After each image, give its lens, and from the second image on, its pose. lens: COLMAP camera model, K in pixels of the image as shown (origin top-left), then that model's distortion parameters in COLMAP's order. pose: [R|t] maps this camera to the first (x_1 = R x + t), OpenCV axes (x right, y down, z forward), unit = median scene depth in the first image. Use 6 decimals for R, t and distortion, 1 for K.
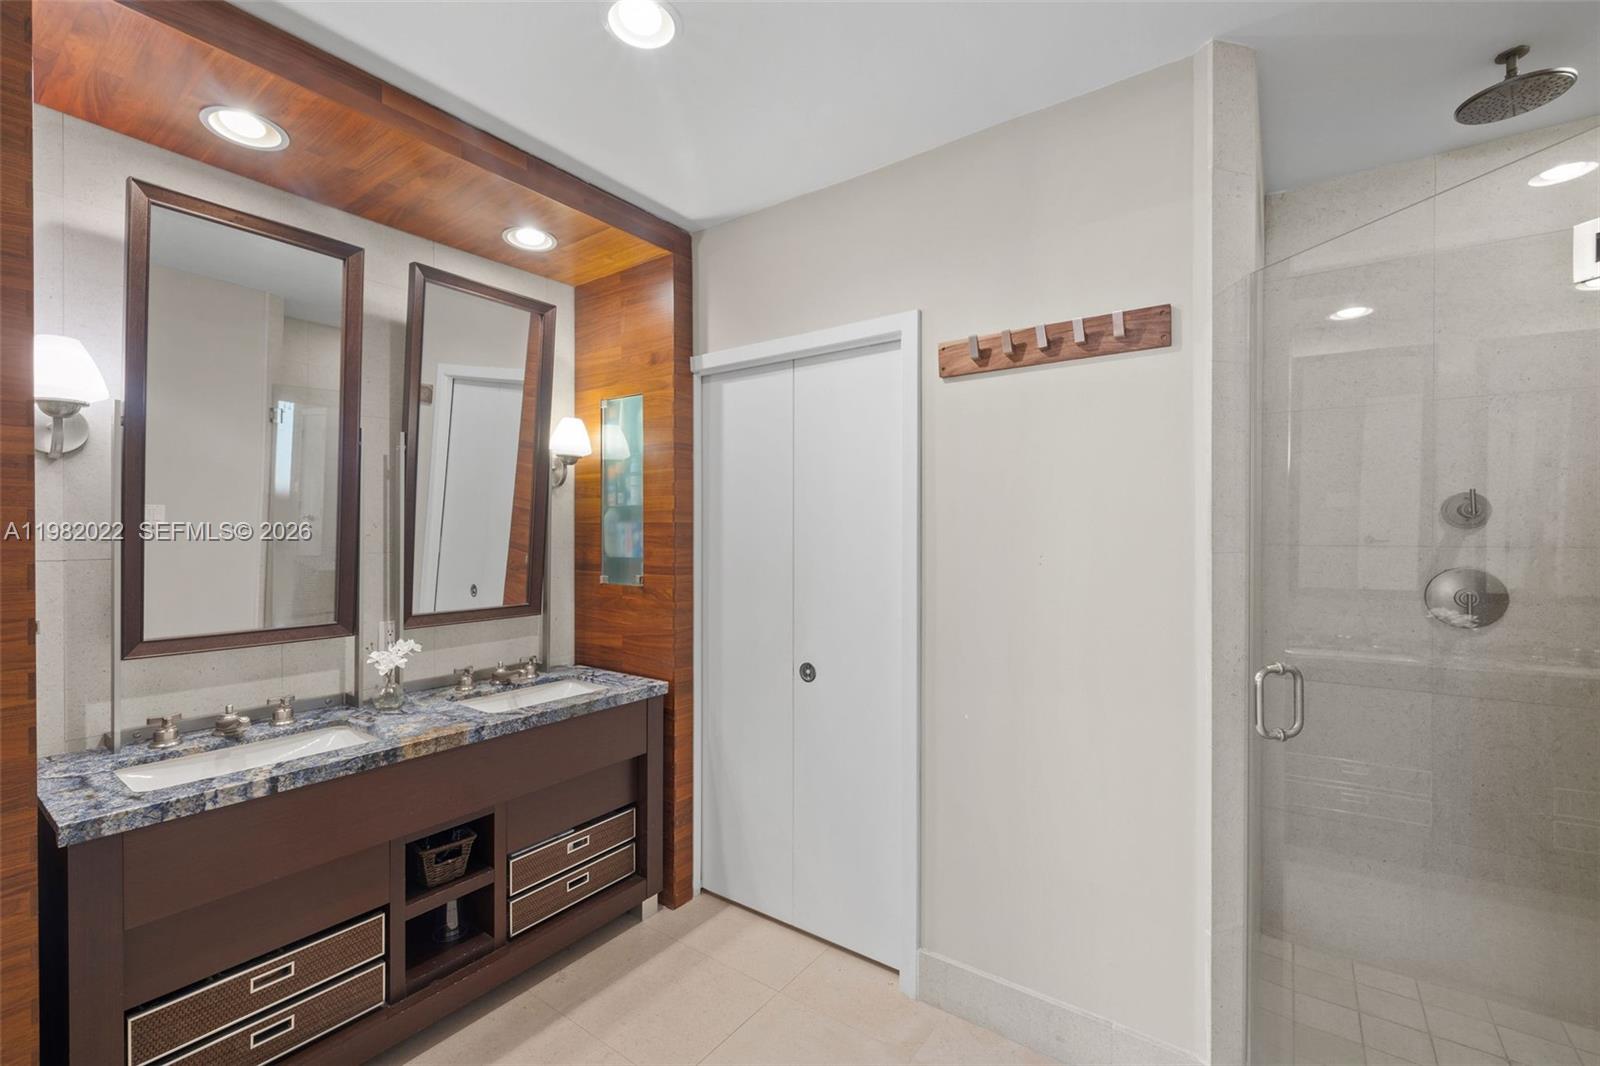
lens RADIAL K [[683.9, 0, 801.2], [0, 683.9, 533.5], [0, 0, 1]] dist [-0.003750, 0.000178]
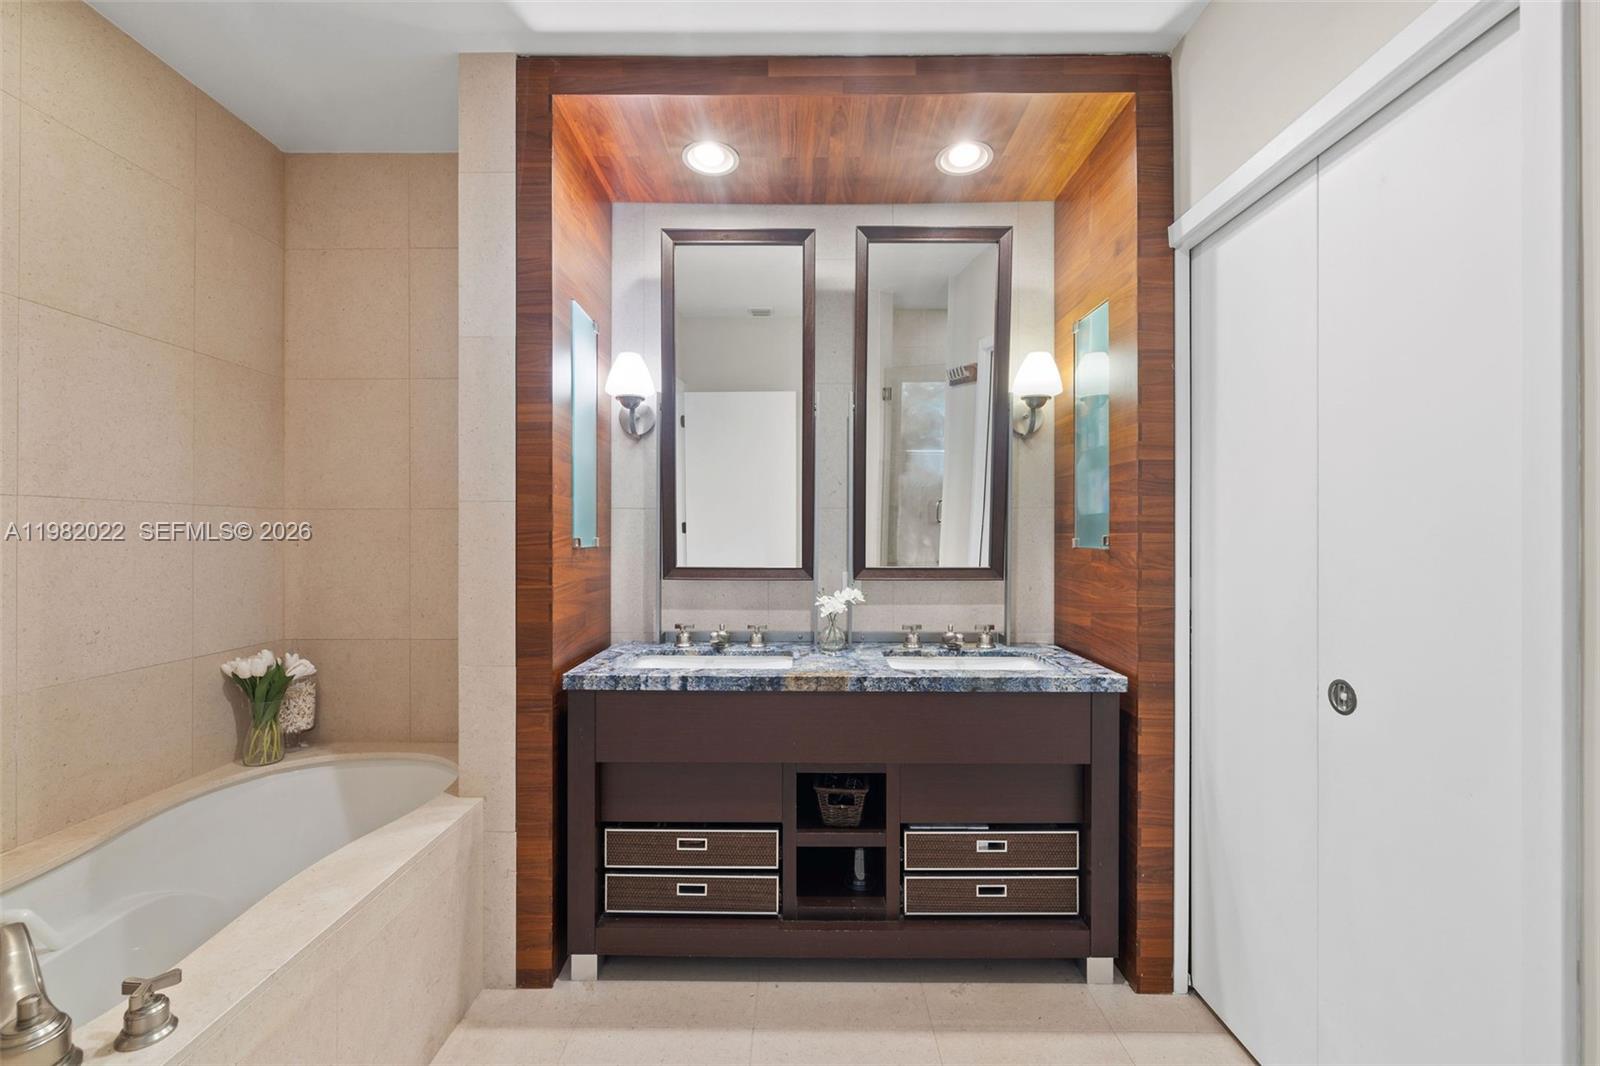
lens RADIAL K [[683.9, 0, 789.1], [0, 683.9, 533.7], [0, 0, 1]] dist [-0.003750, 0.000178]
pose [[0.572455, -0.002254, -0.819933, 0.238914], [-0.002653, 0.999986, -0.004601, 0.080447], [0.819932, 0.004809, 0.572441, 0.336655]]
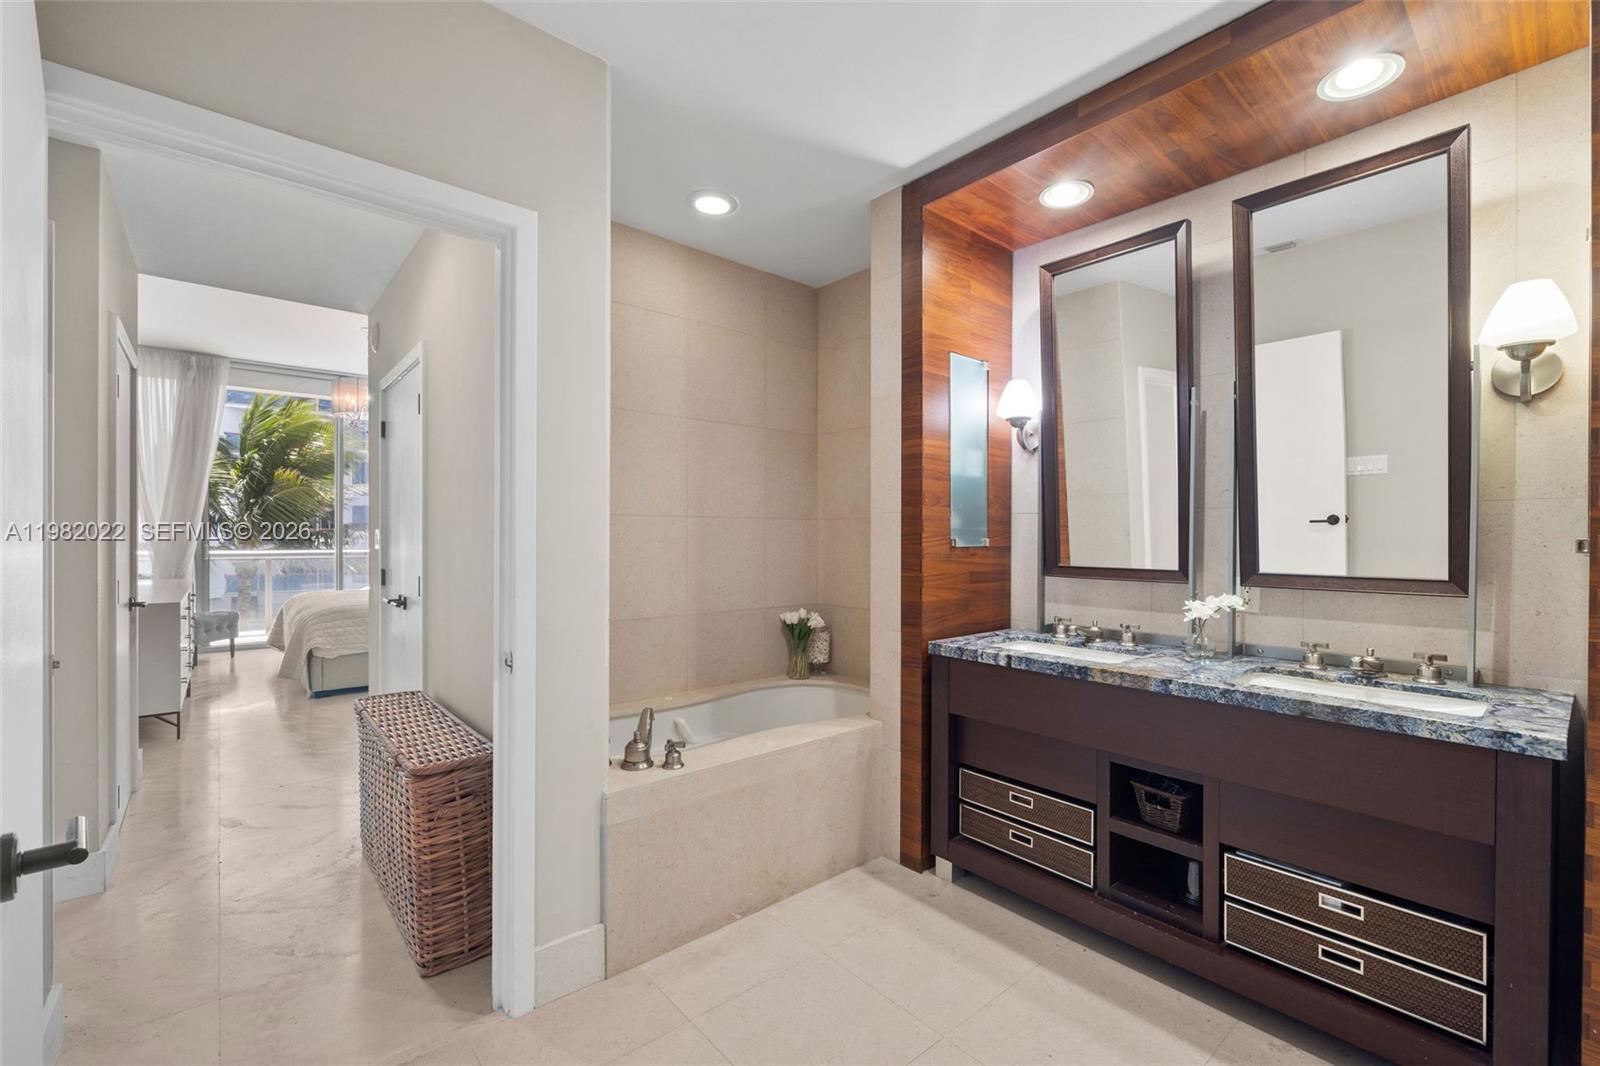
lens RADIAL K [[683.9, 0, 782.0], [0, 683.9, 538.4], [0, 0, 1]] dist [-0.003750, 0.000178]
pose [[-0.265196, 0.003350, -0.964189, 0.547411], [-0.003884, 0.999982, 0.004543, 0.077607], [0.964187, 0.004949, -0.265179, 0.675668]]
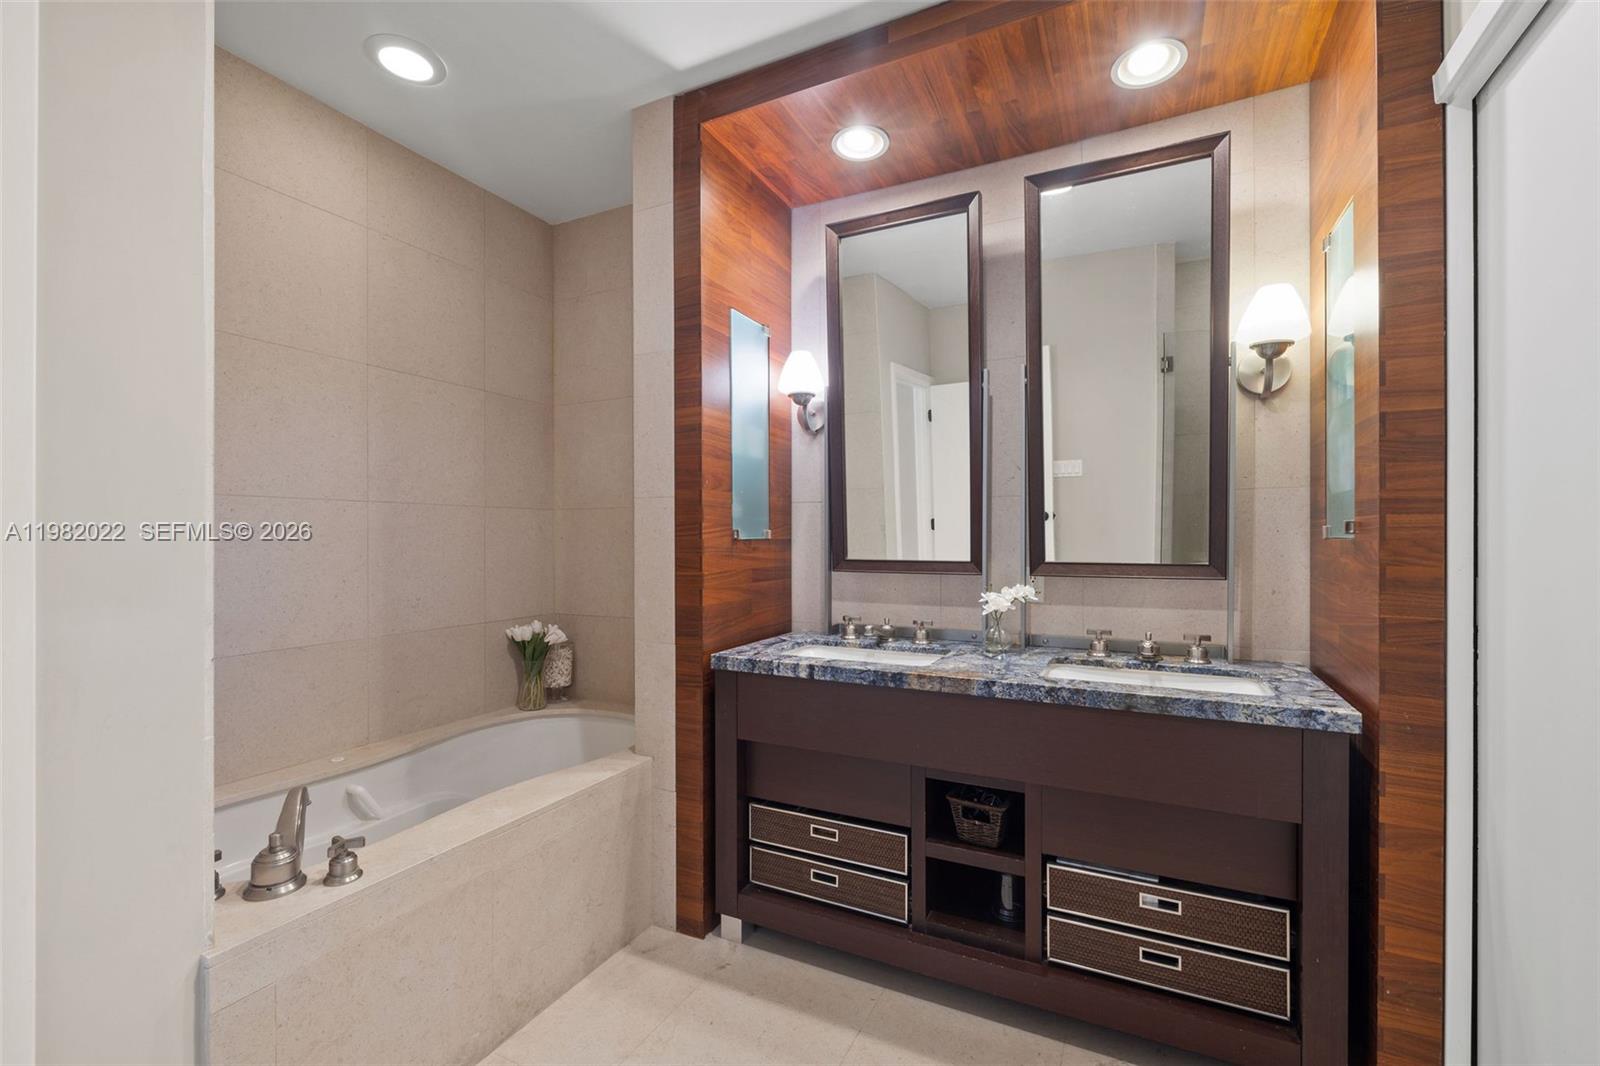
lens RADIAL K [[683.9, 0, 795.7], [0, 683.9, 538.6], [0, 0, 1]] dist [-0.003750, 0.000178]
pose [[0.152087, 0.000704, -0.988367, 0.315986], [0.000400, 1.000000, 0.000774, 0.095671], [0.988367, -0.000513, 0.152087, 0.578175]]
